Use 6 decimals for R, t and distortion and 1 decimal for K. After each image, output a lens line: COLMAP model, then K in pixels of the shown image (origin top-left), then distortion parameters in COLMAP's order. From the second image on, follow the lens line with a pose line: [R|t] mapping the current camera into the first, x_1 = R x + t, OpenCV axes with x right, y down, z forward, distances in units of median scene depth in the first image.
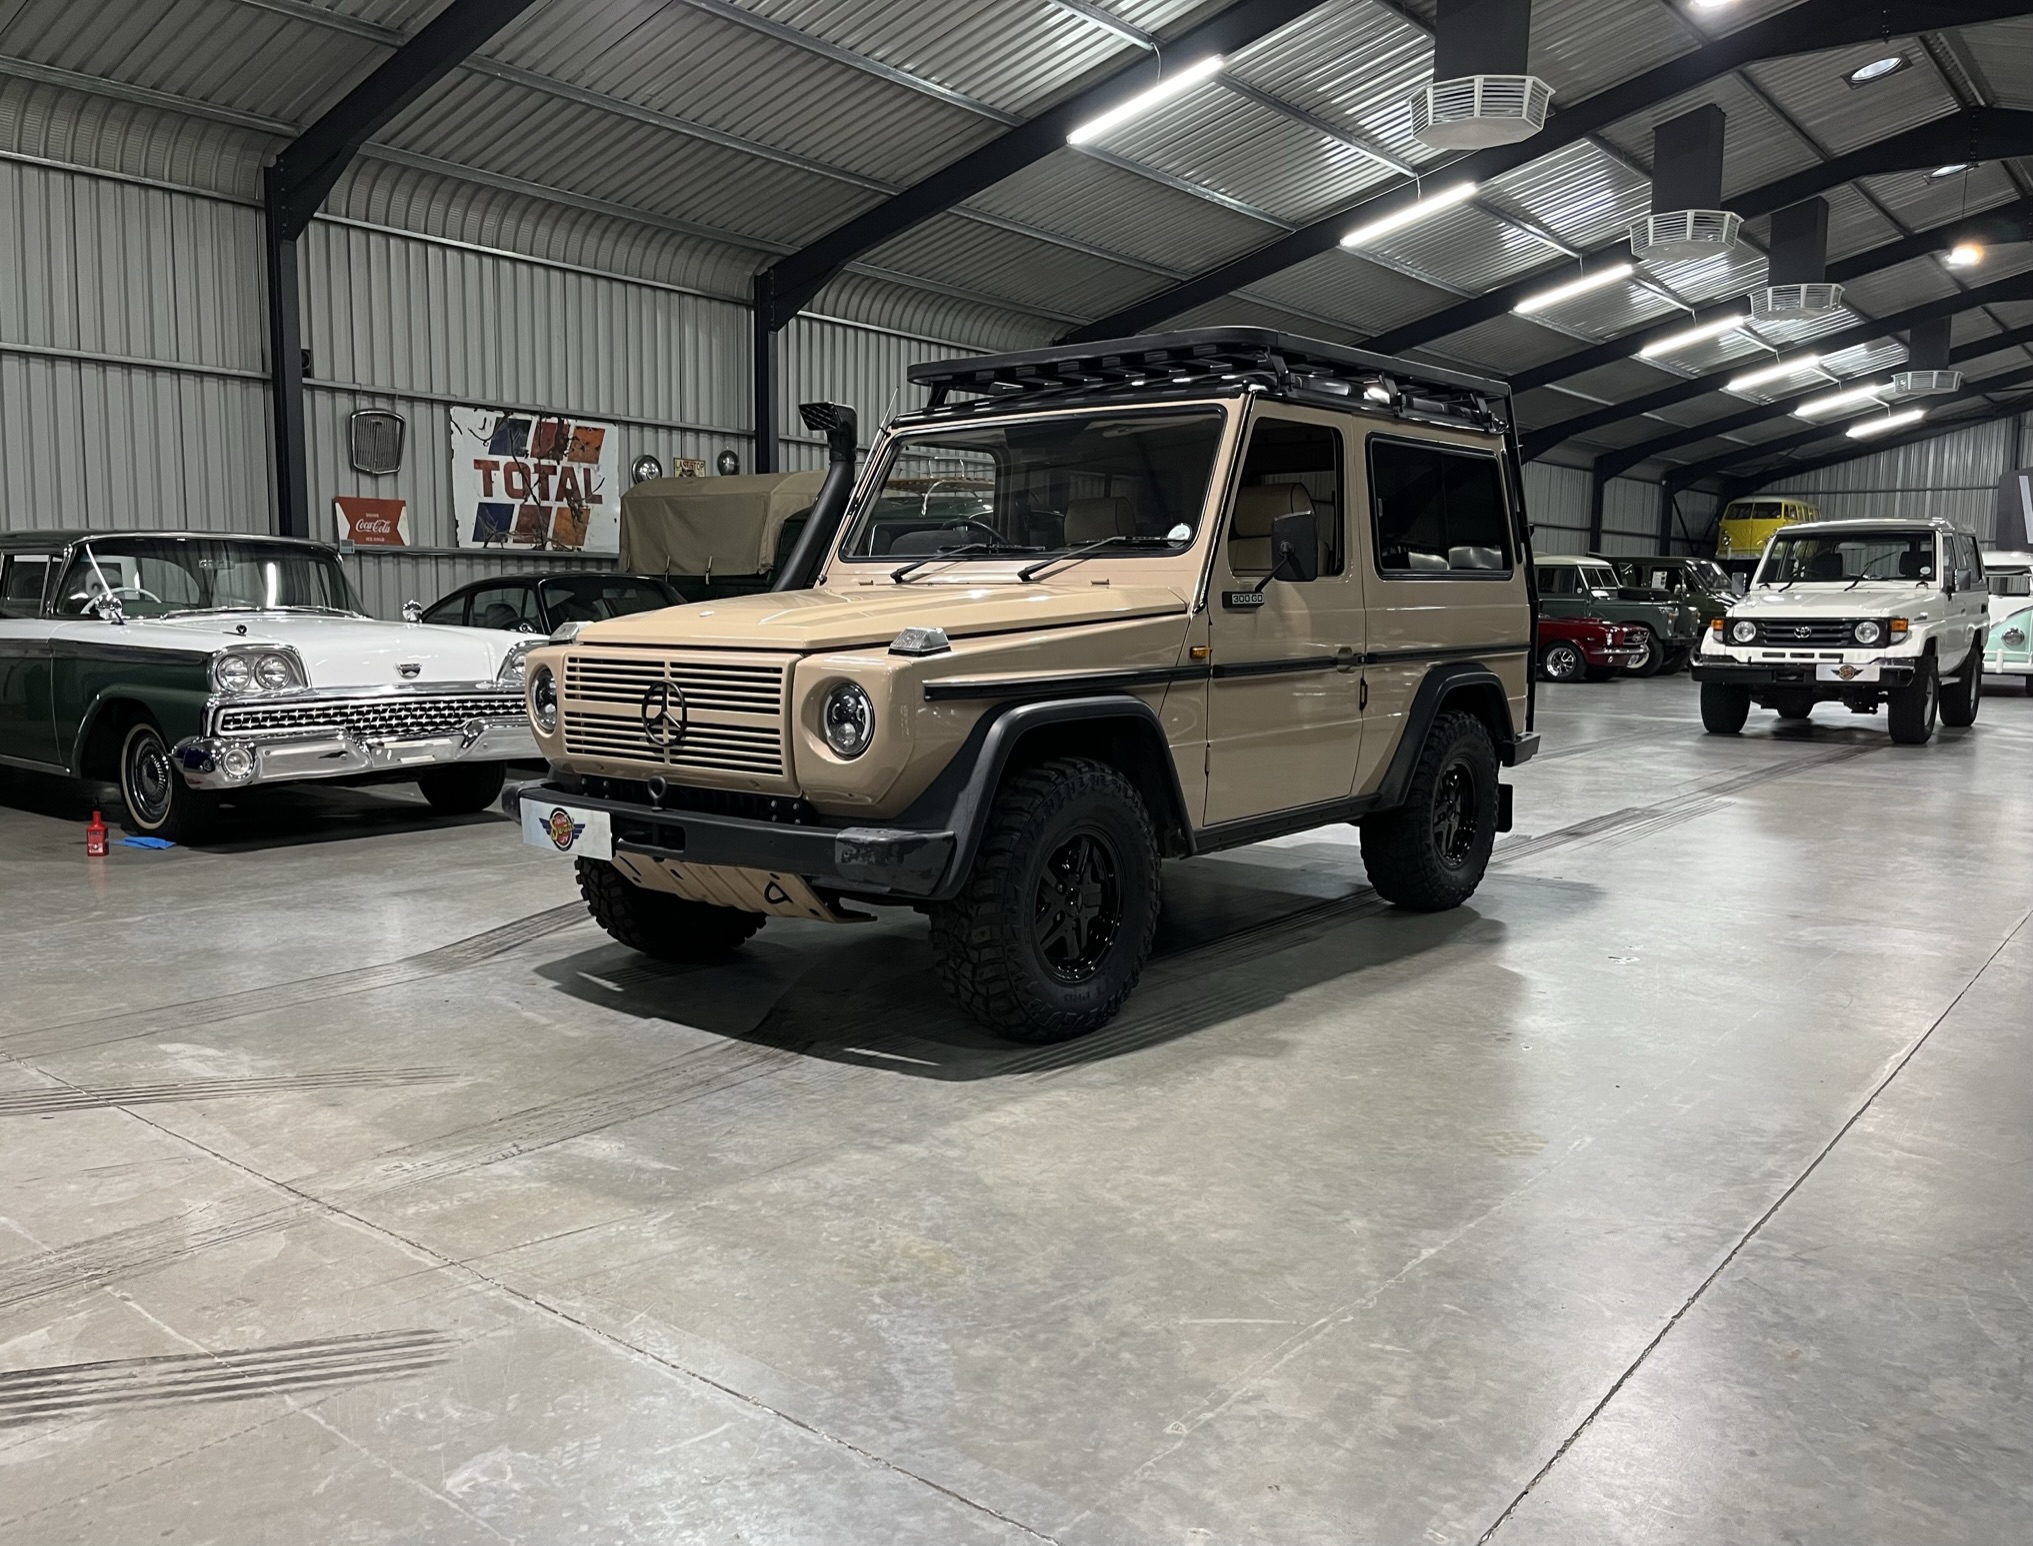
lens RADIAL K [[1601.3, 0, 1016.5], [0, 1601.3, 773.0], [0, 0, 1]] dist [0.023468, -0.004893]
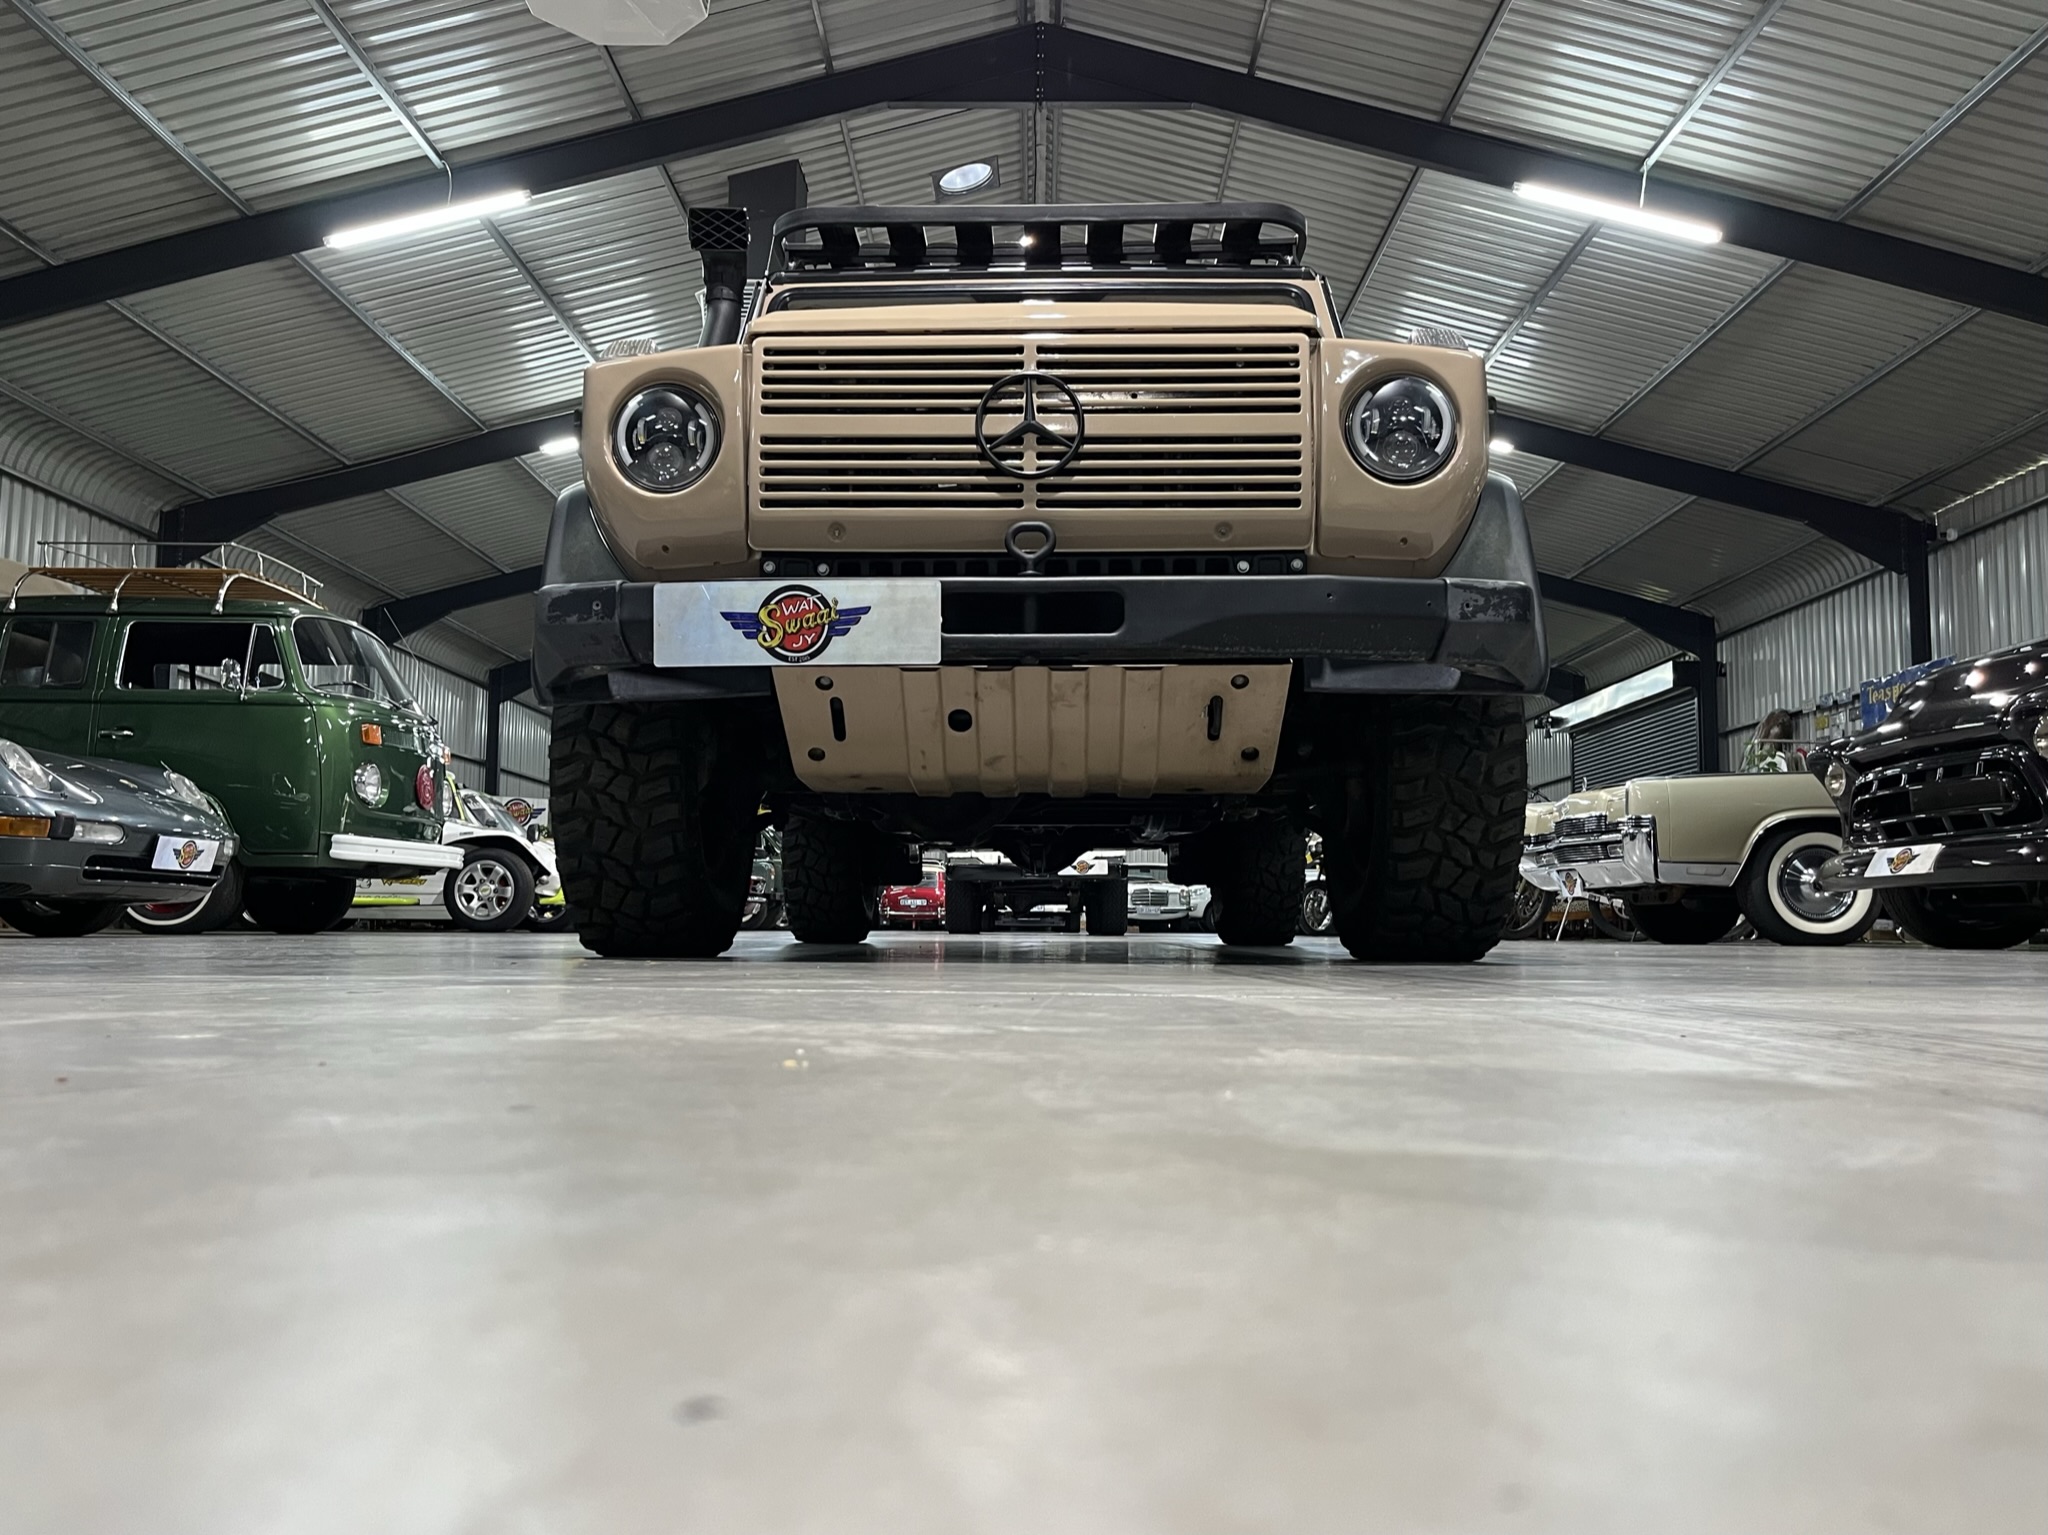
lens RADIAL K [[1577.7, 0, 1024.0], [0, 1577.7, 767.5], [0, 0, 1]] dist [0.014518, -0.000485]
pose [[0.786775, 0.053225, 0.614940, -0.579995], [0.074723, 0.980734, -0.180490, 0.196926], [-0.612700, 0.187955, 0.767641, 0.565099]]
